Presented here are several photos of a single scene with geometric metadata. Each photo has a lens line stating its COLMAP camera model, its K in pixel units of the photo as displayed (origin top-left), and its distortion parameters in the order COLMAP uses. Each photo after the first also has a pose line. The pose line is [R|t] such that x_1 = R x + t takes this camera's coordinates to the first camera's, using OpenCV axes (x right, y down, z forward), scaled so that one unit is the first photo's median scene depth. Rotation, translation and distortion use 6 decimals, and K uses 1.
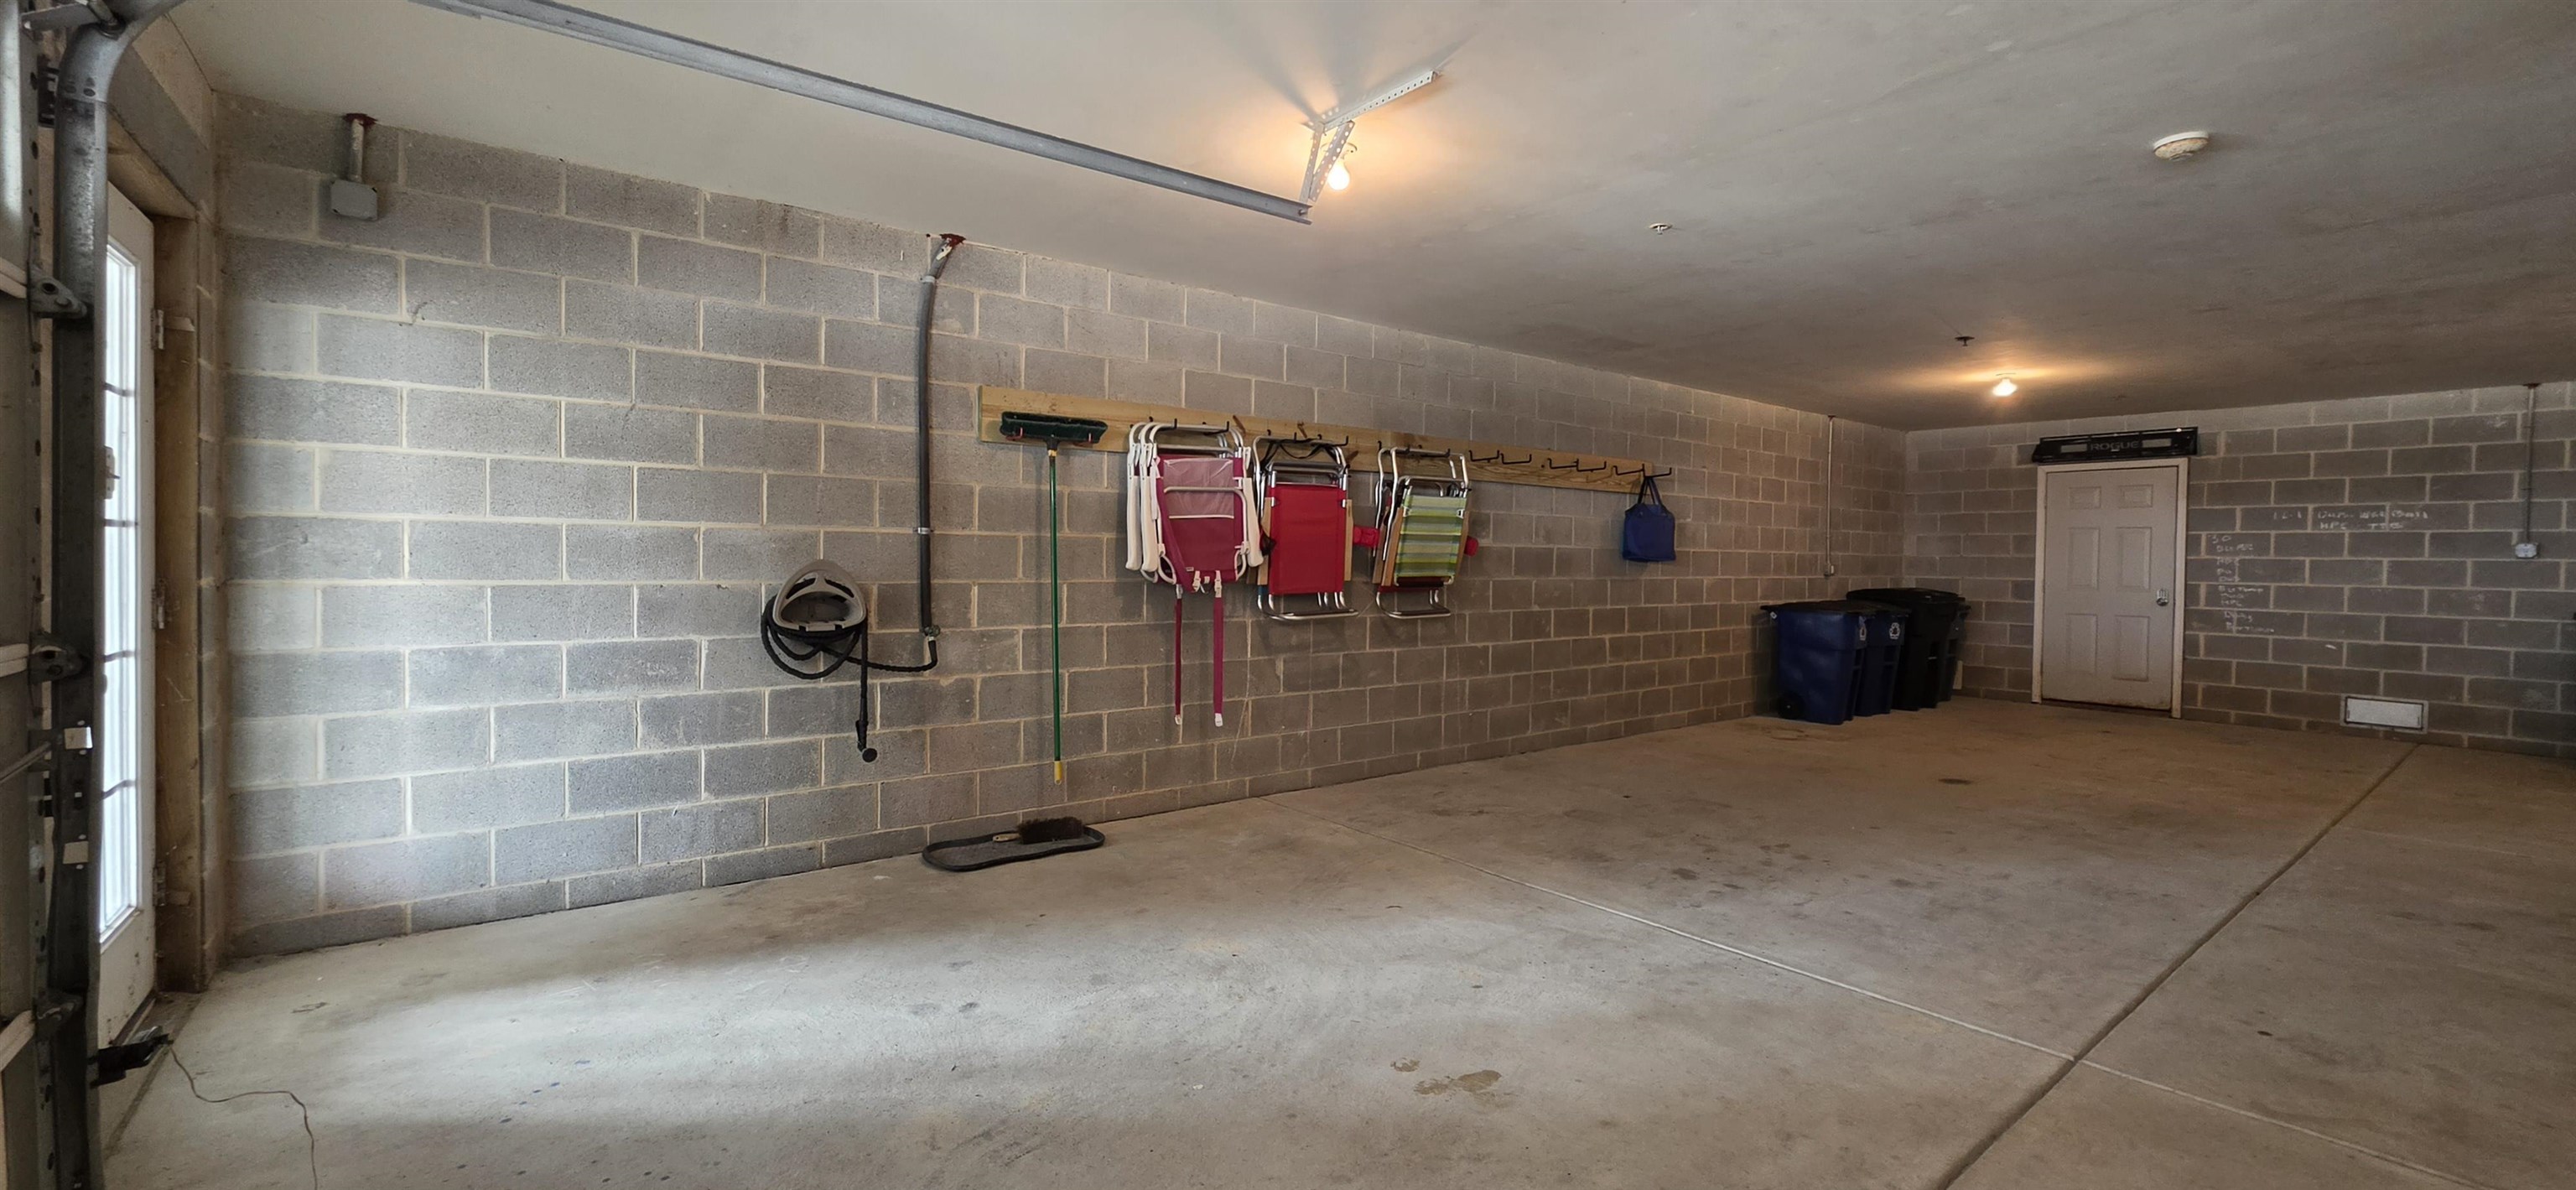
lens RADIAL K [[1035.3, 0, 1296.6], [0, 1035.3, 585.2], [0, 0, 1]] dist [-0.002385, 0.000441]
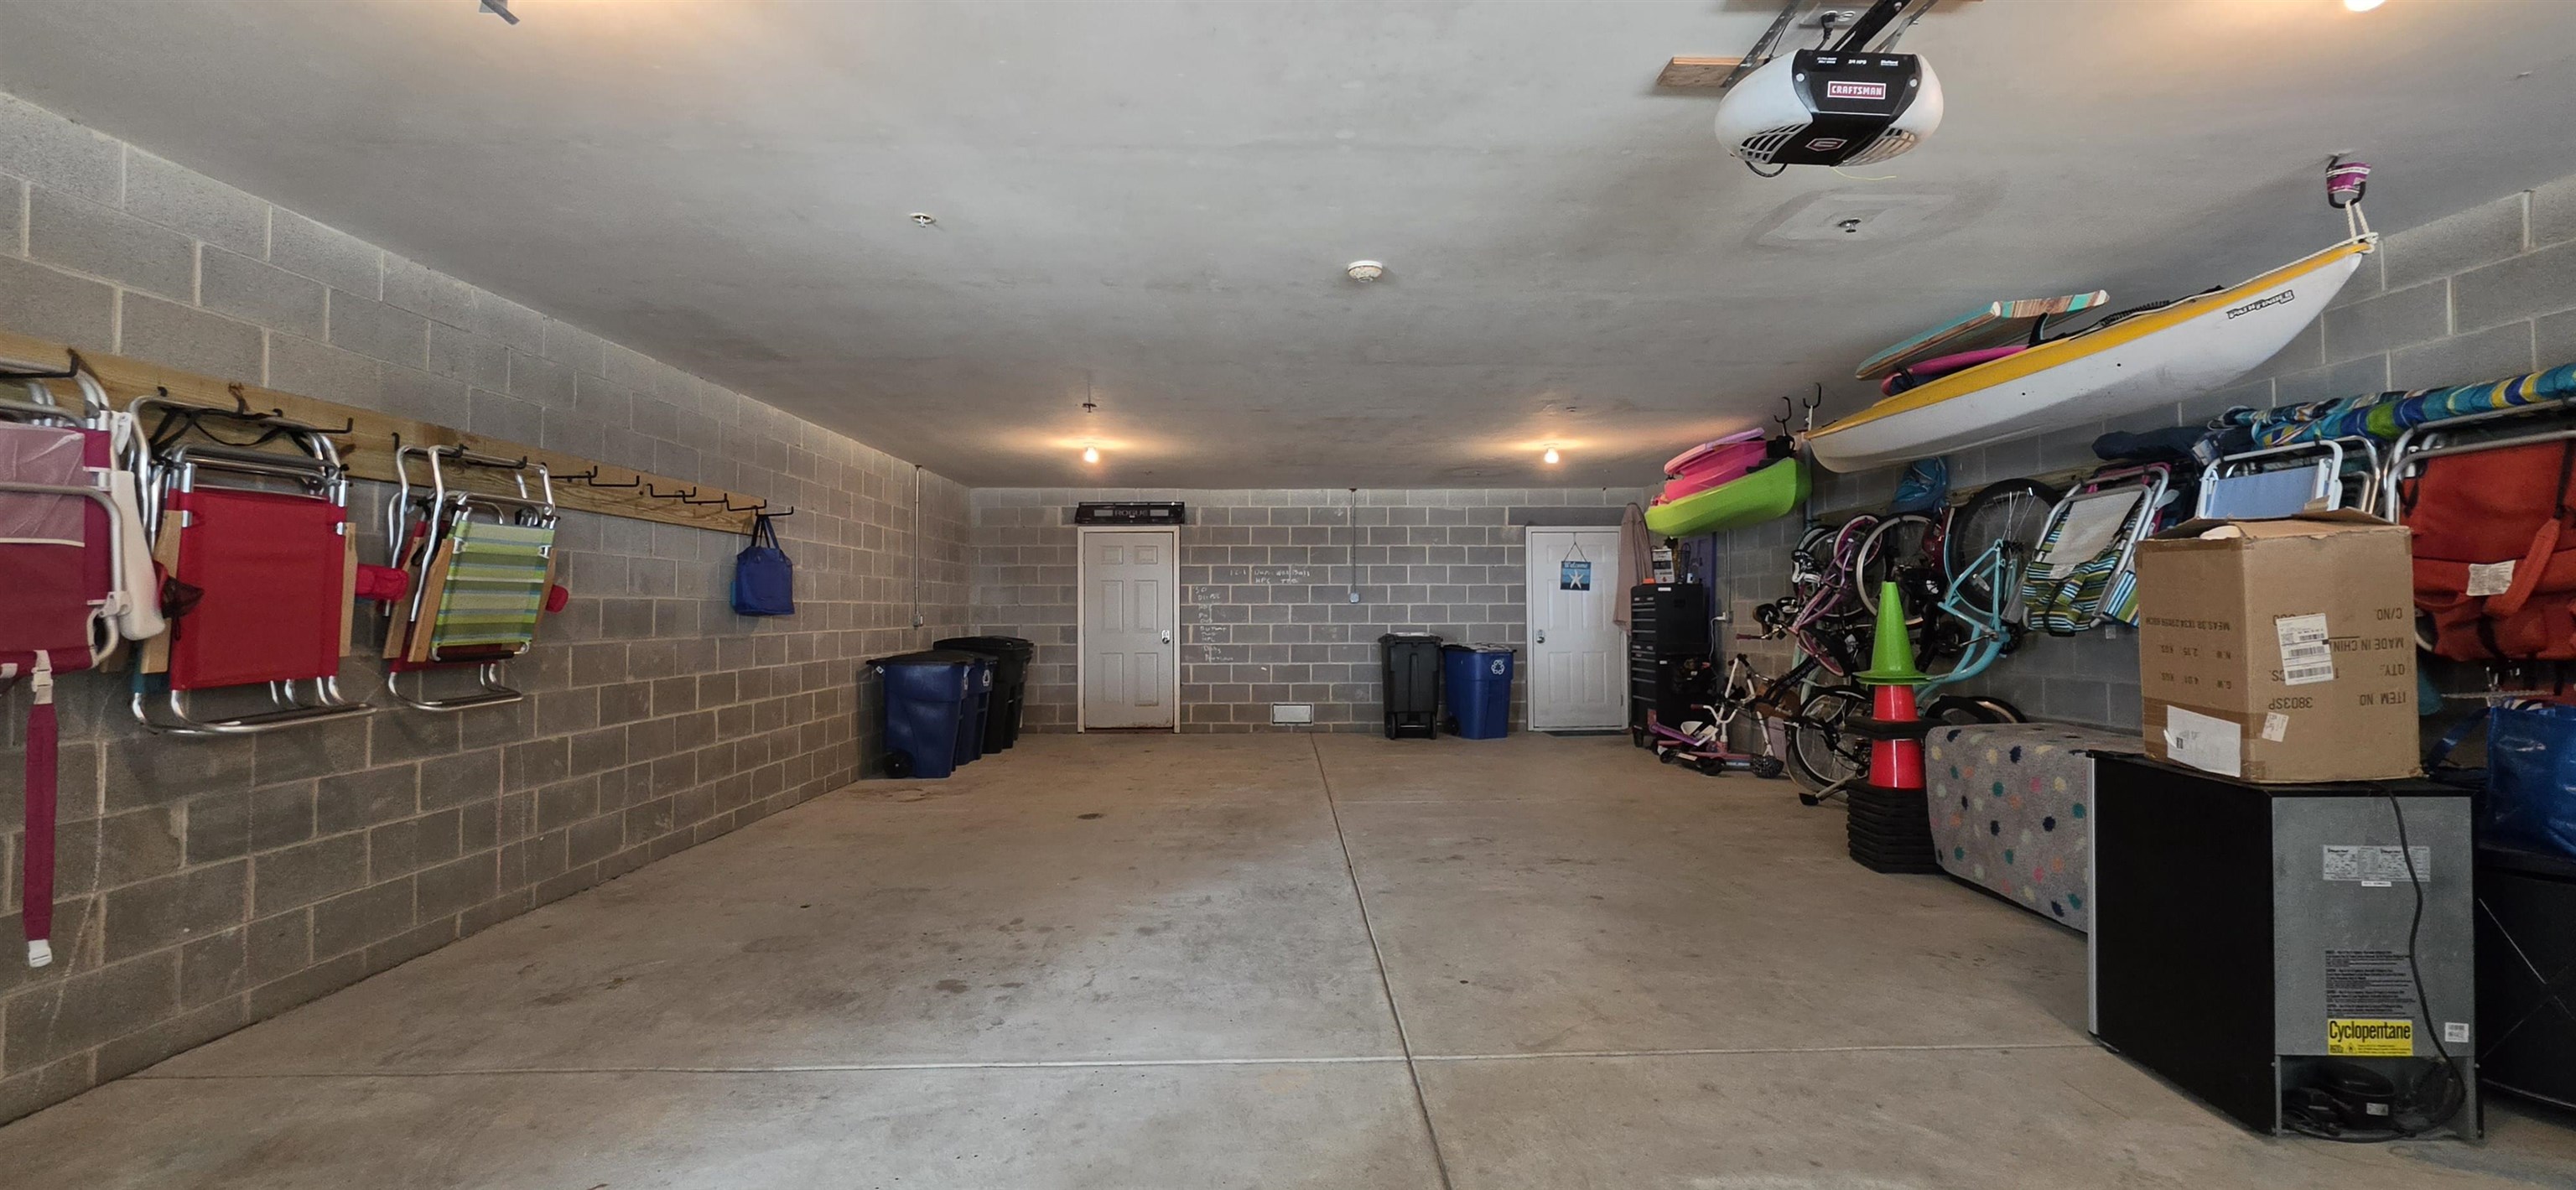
lens RADIAL K [[1035.3, 0, 1293.1], [0, 1035.3, 584.7], [0, 0, 1]] dist [-0.002385, 0.000441]
pose [[0.598400, 0.005543, 0.801179, -0.091743], [0.033492, 0.998929, -0.031927, -0.007730], [-0.800497, 0.045938, 0.597573, 0.176638]]
